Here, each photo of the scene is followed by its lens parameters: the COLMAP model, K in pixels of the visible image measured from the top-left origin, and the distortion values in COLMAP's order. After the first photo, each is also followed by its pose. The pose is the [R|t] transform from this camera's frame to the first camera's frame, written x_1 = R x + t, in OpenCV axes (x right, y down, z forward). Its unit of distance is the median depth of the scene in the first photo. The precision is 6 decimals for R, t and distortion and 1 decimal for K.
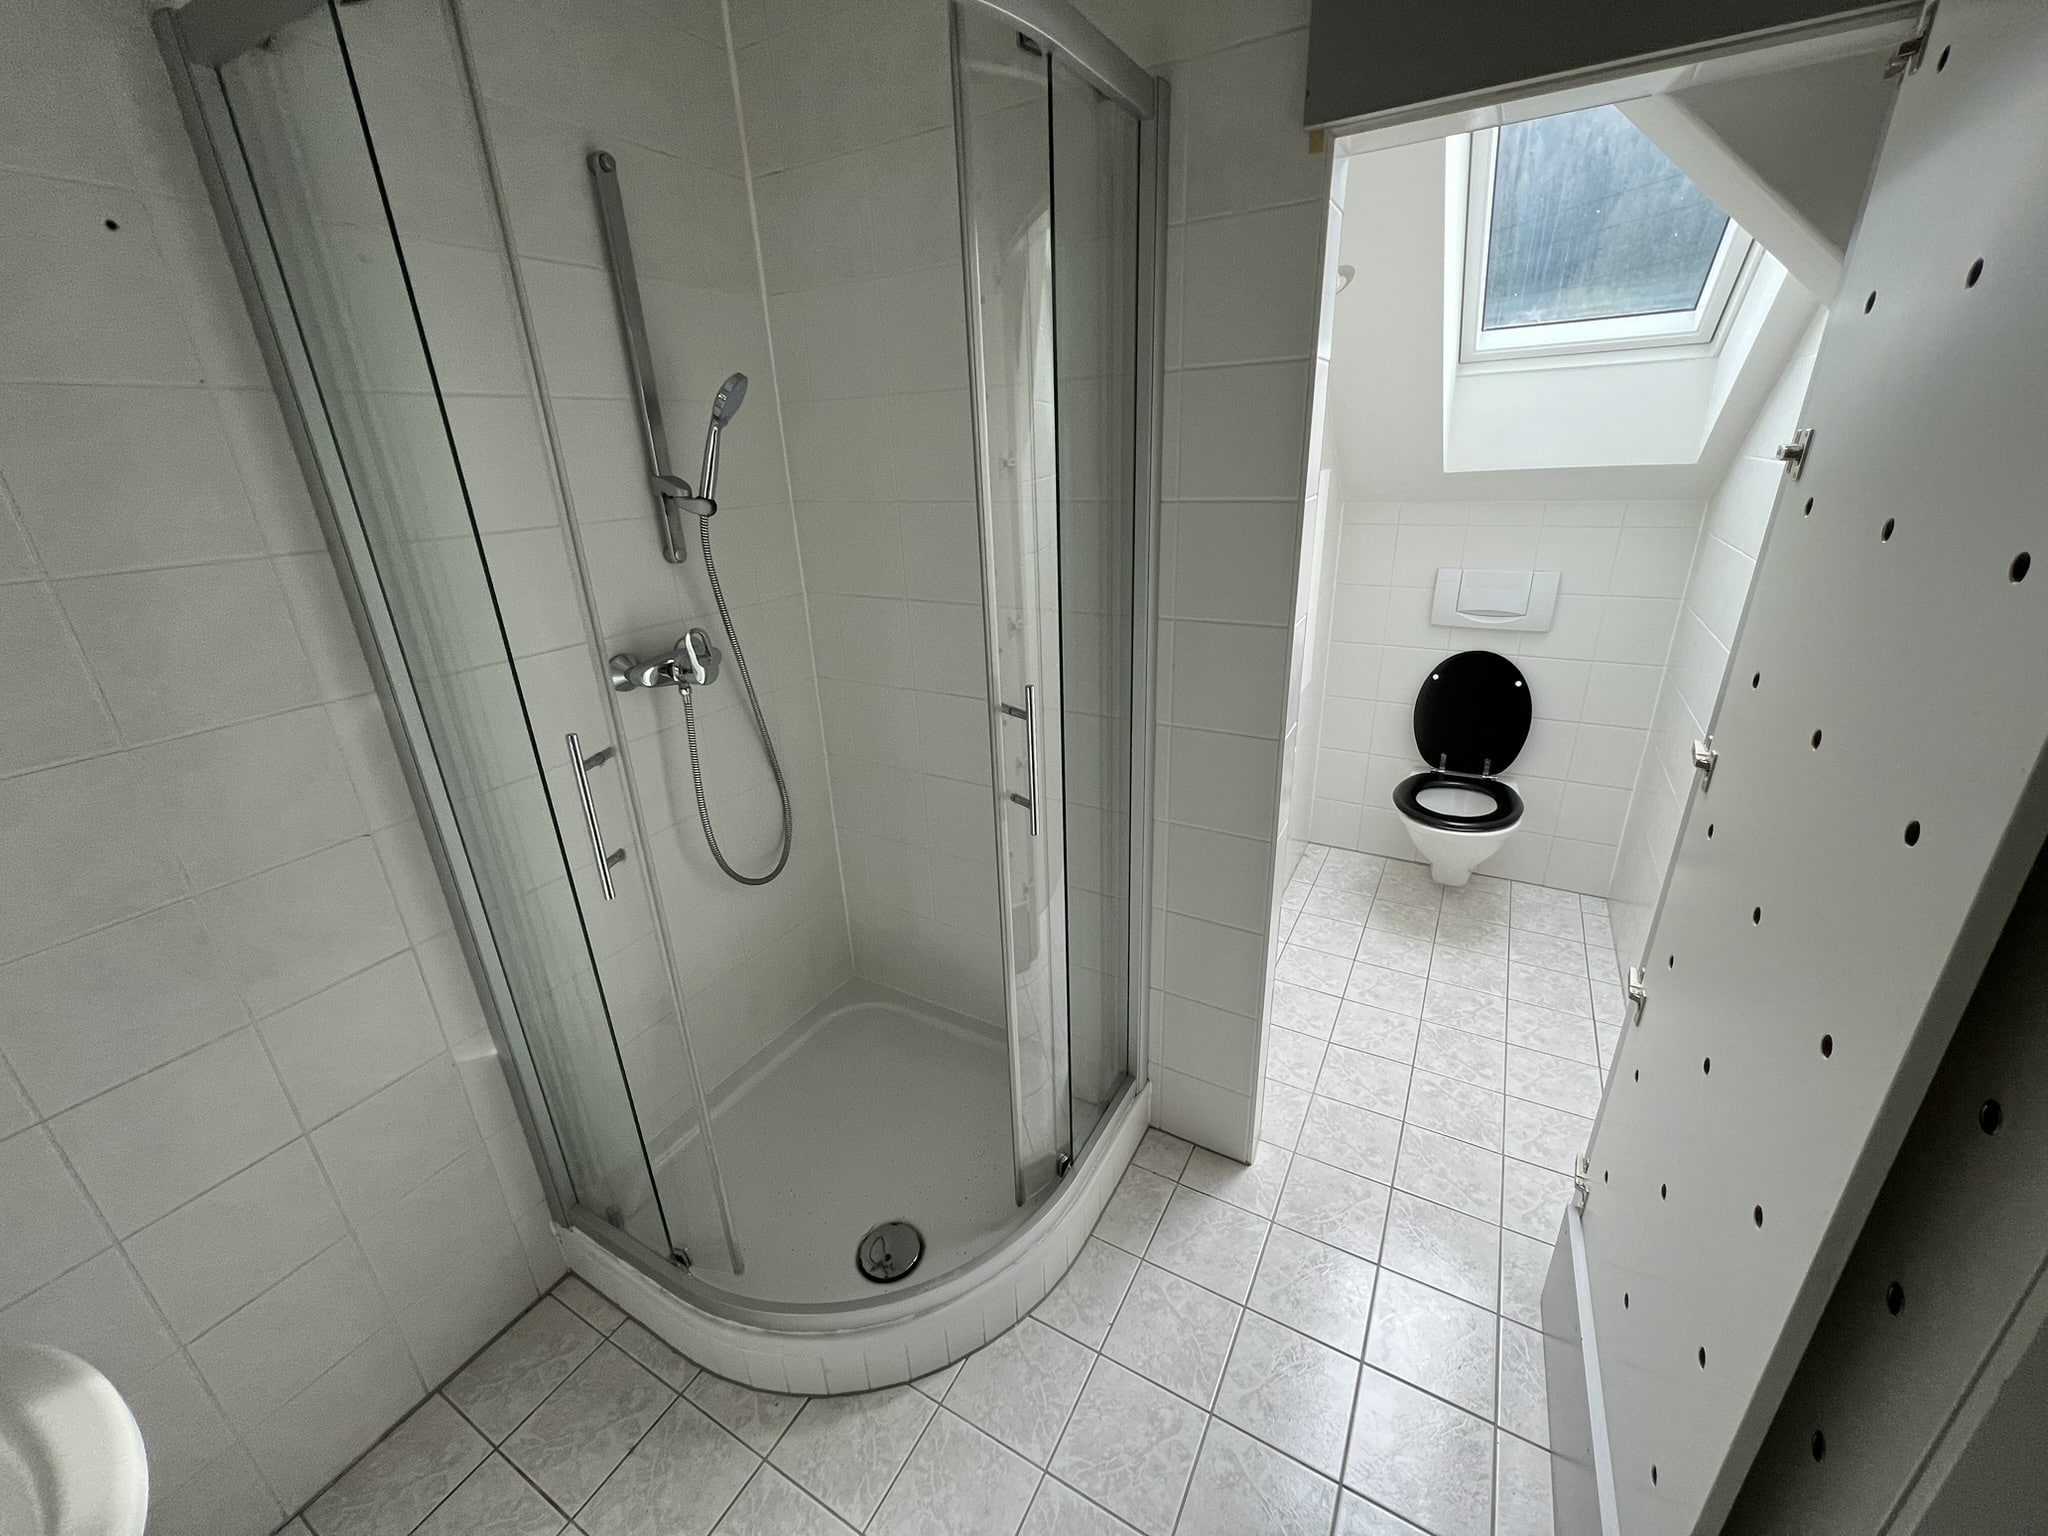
lens RADIAL K [[816.2, 0, 1021.1], [0, 816.2, 764.8], [0, 0, 1]] dist [-0.001976, -0.000140]
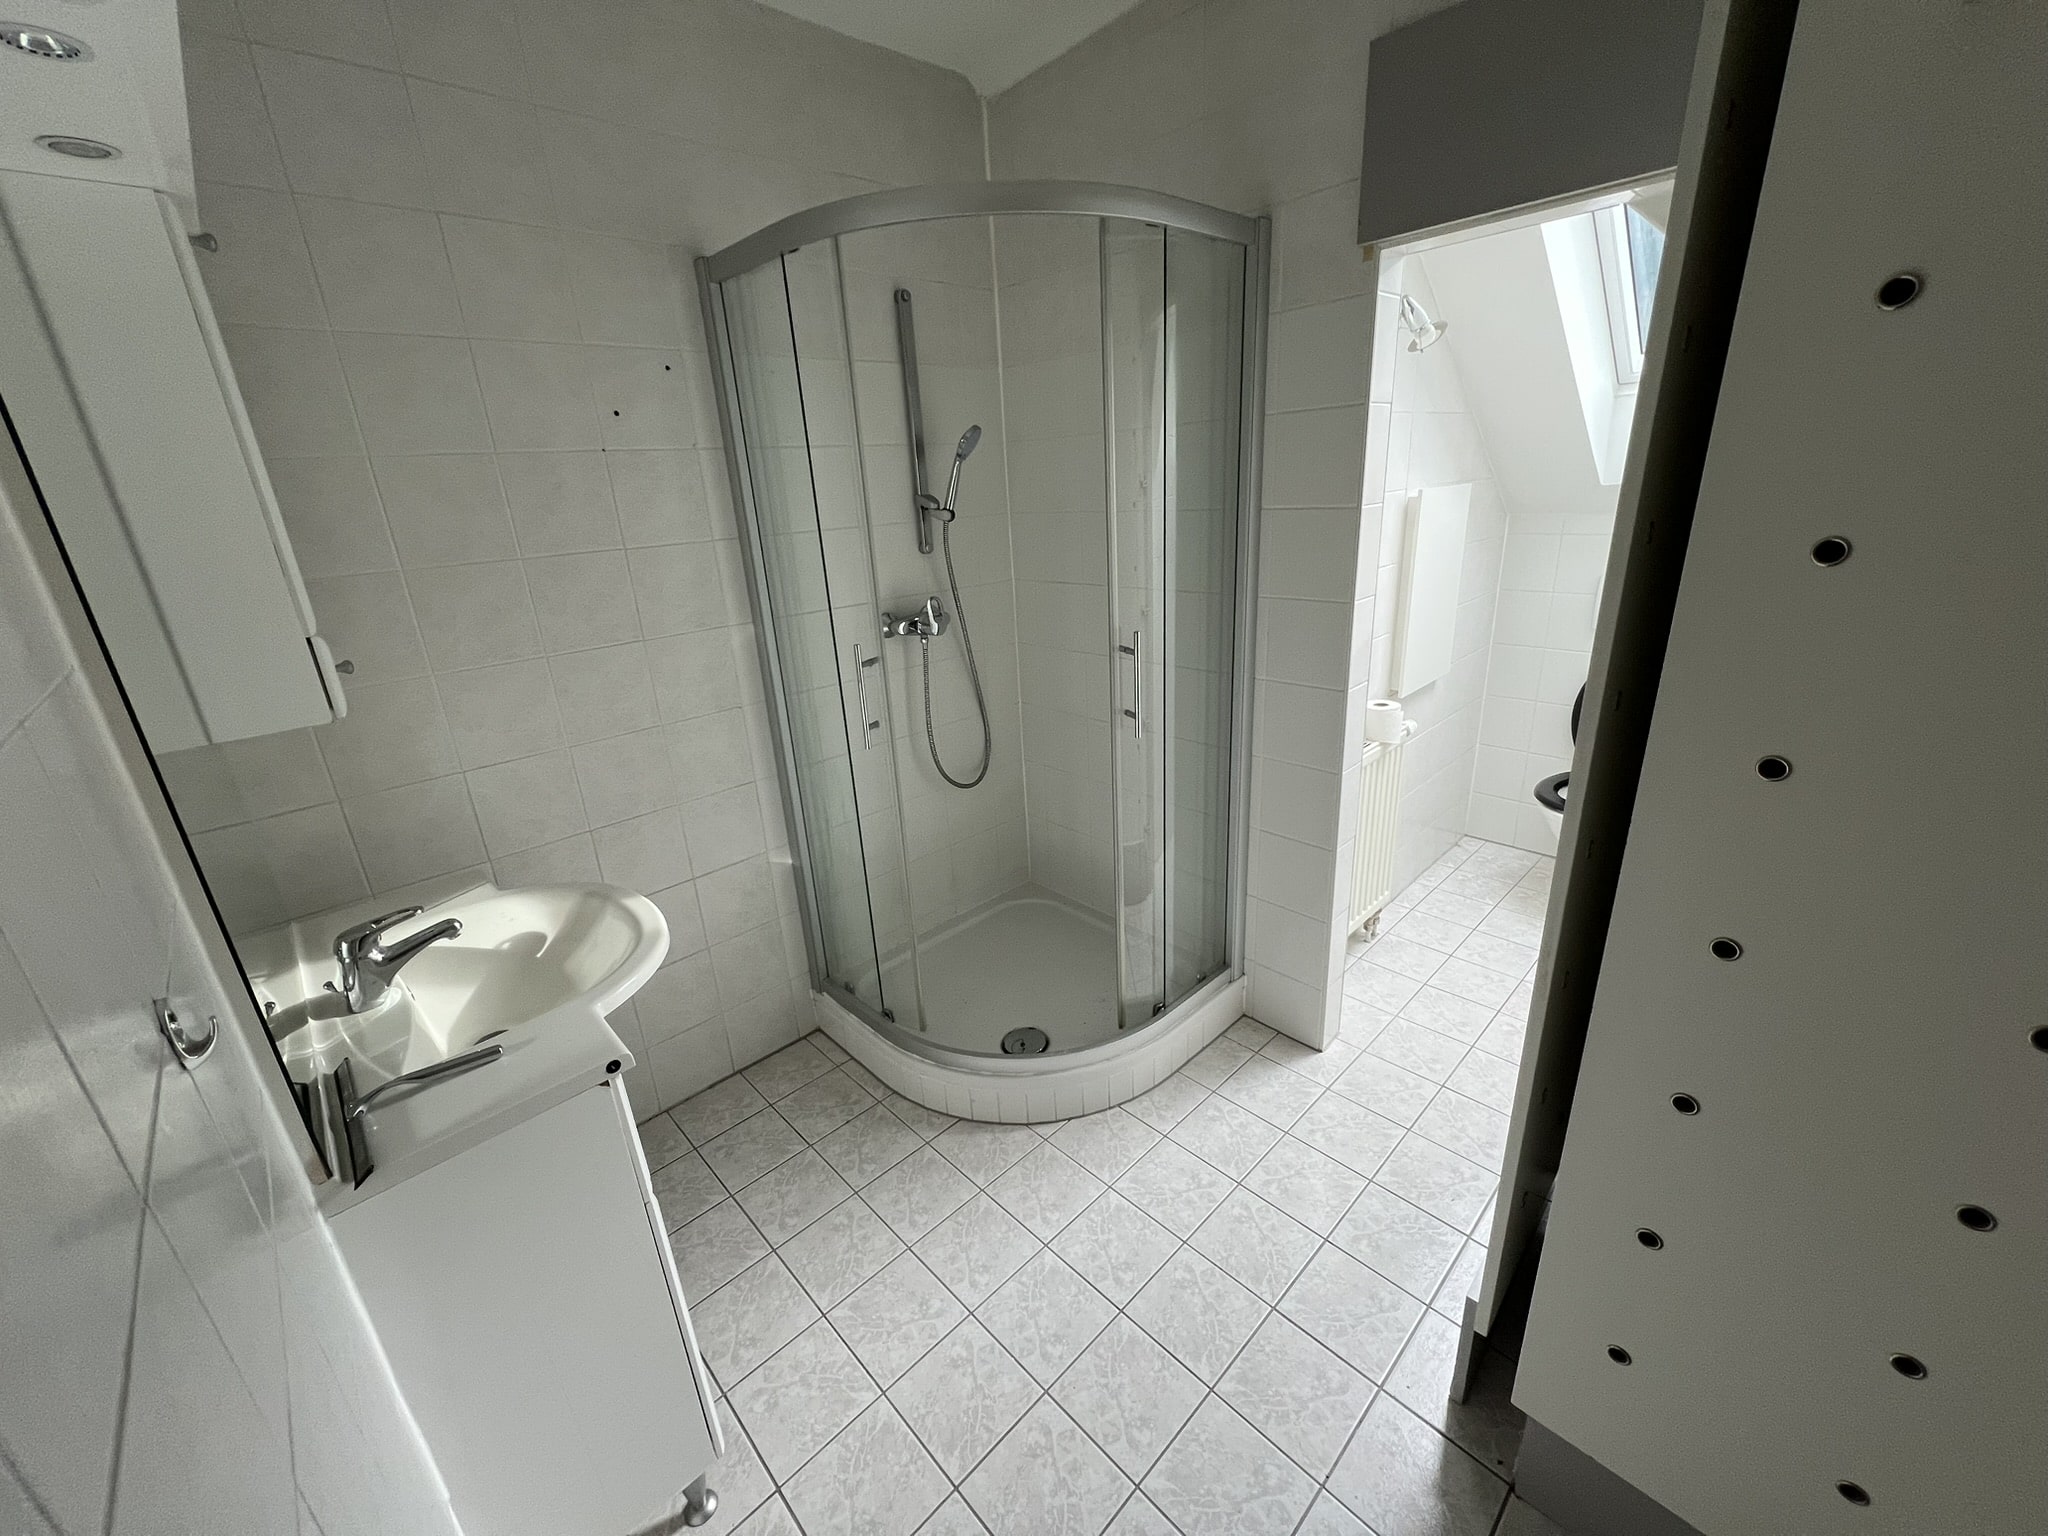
lens RADIAL K [[816.2, 0, 1025.3], [0, 816.2, 765.1], [0, 0, 1]] dist [-0.001976, -0.000140]
pose [[0.959022, 0.079430, -0.271971, 0.189310], [-0.085202, 0.996319, -0.009462, 0.139343], [0.270218, 0.032247, 0.962259, -0.375797]]
